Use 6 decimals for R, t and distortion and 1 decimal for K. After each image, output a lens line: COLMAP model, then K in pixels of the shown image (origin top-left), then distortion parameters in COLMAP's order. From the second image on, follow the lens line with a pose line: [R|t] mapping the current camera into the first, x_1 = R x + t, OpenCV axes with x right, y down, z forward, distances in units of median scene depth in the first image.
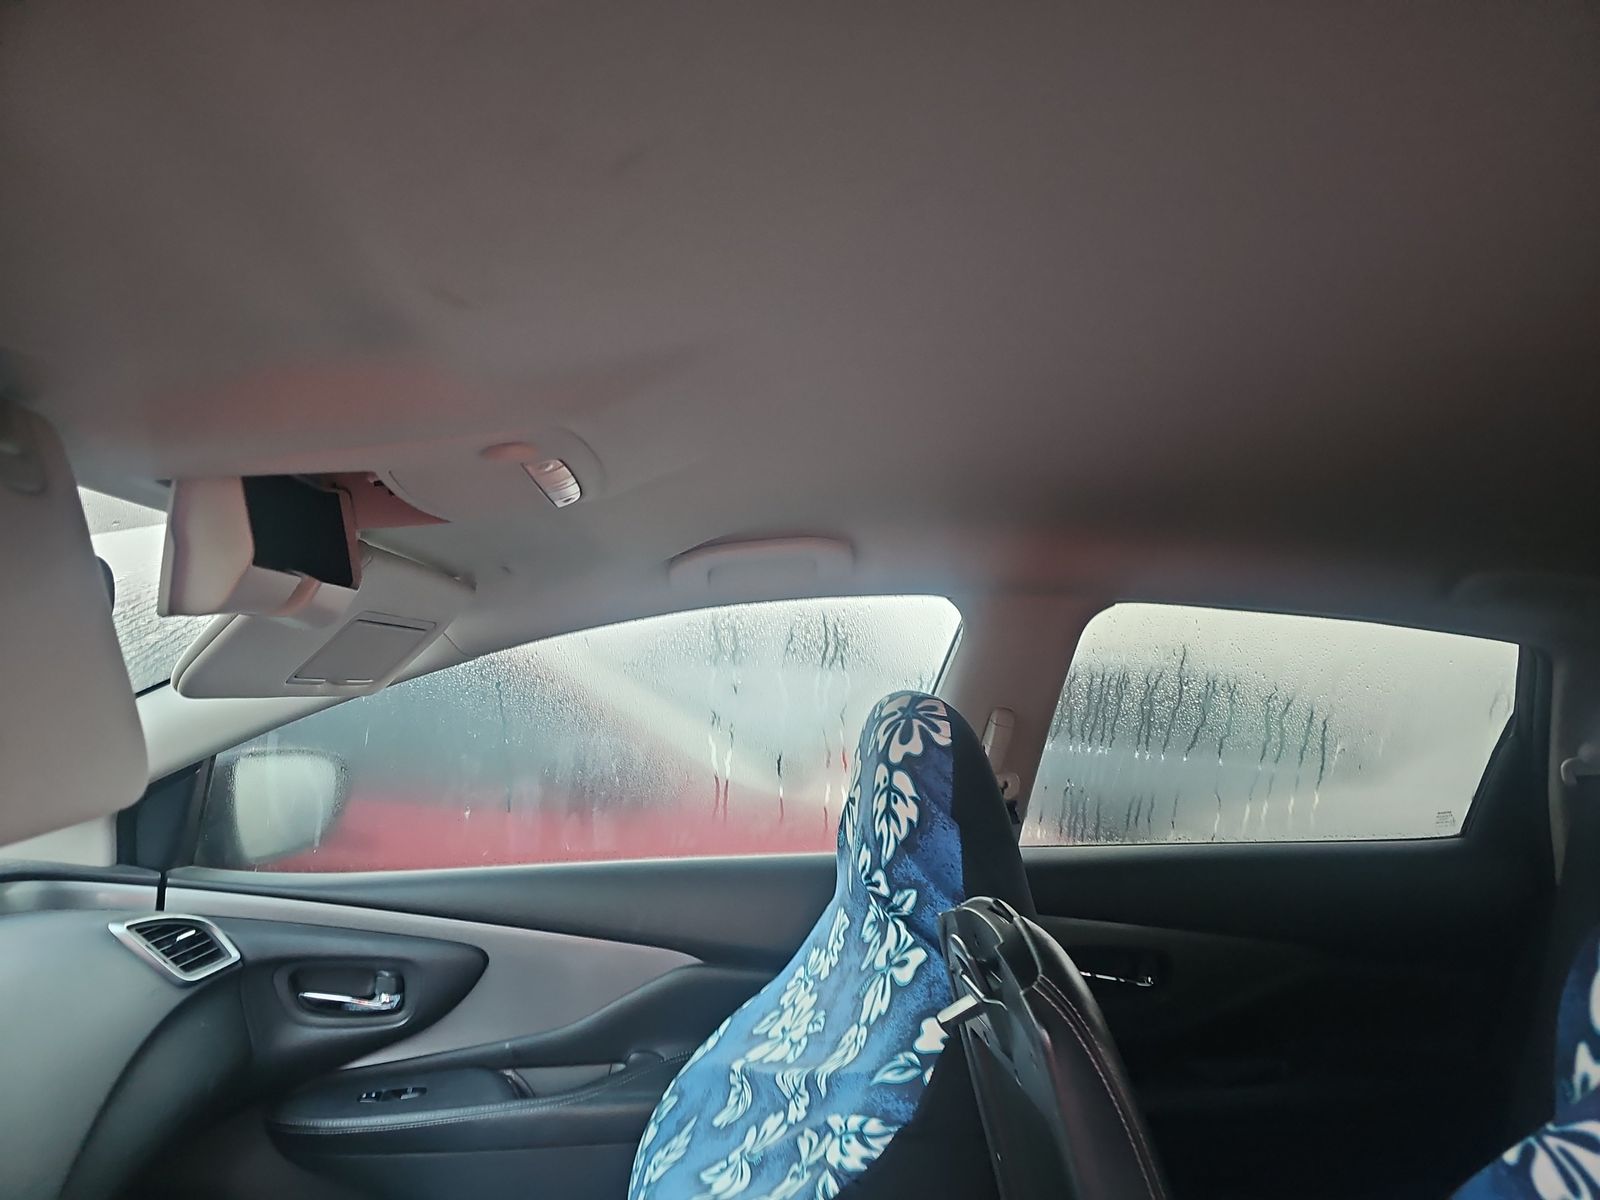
lens RADIAL K [[1103.2, 0, 803.8], [0, 1103.2, 608.2], [0, 0, 1]] dist [0.061657, -0.059803]
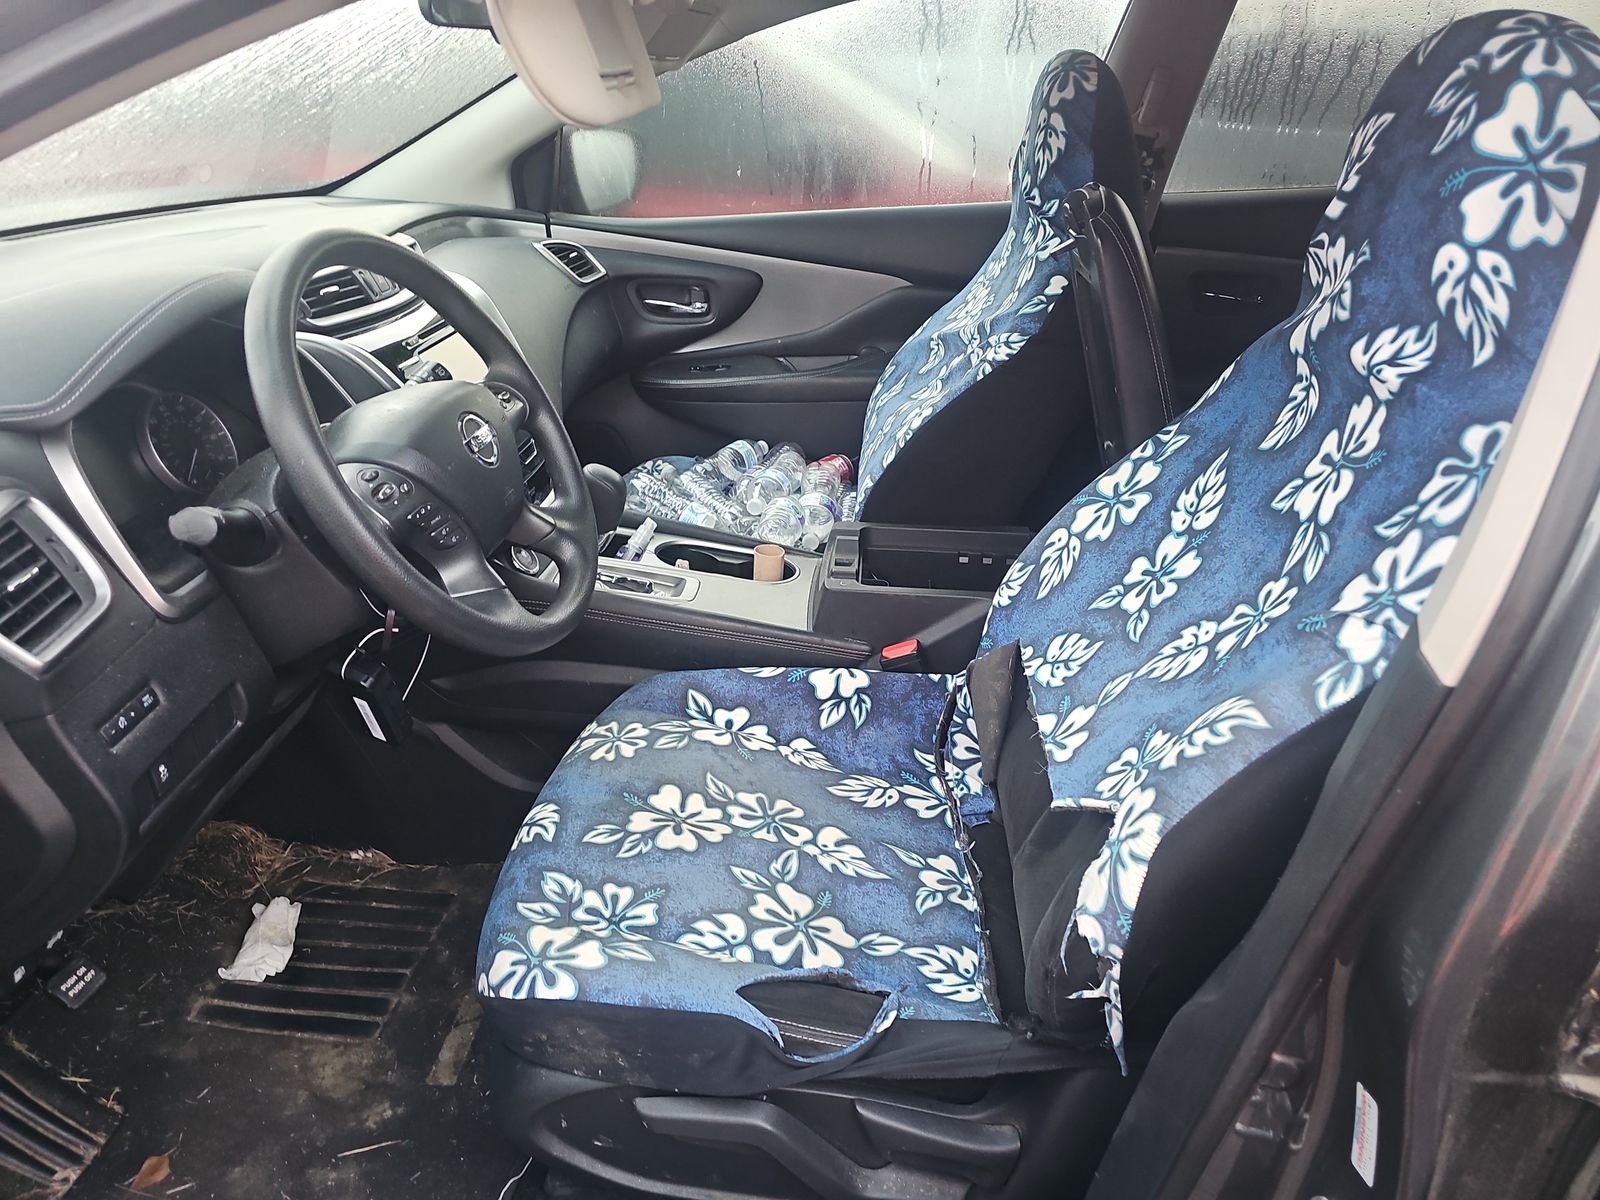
lens RADIAL K [[1062.3, 0, 800.0], [0, 1062.3, 600.0], [0, 0, 1]] dist [0.091443, -0.089704]
pose [[0.983178, 0.048698, -0.176040, 0.034758], [0.044973, 0.869586, 0.491729, -0.004440], [0.177028, -0.491374, 0.852767, -0.480422]]
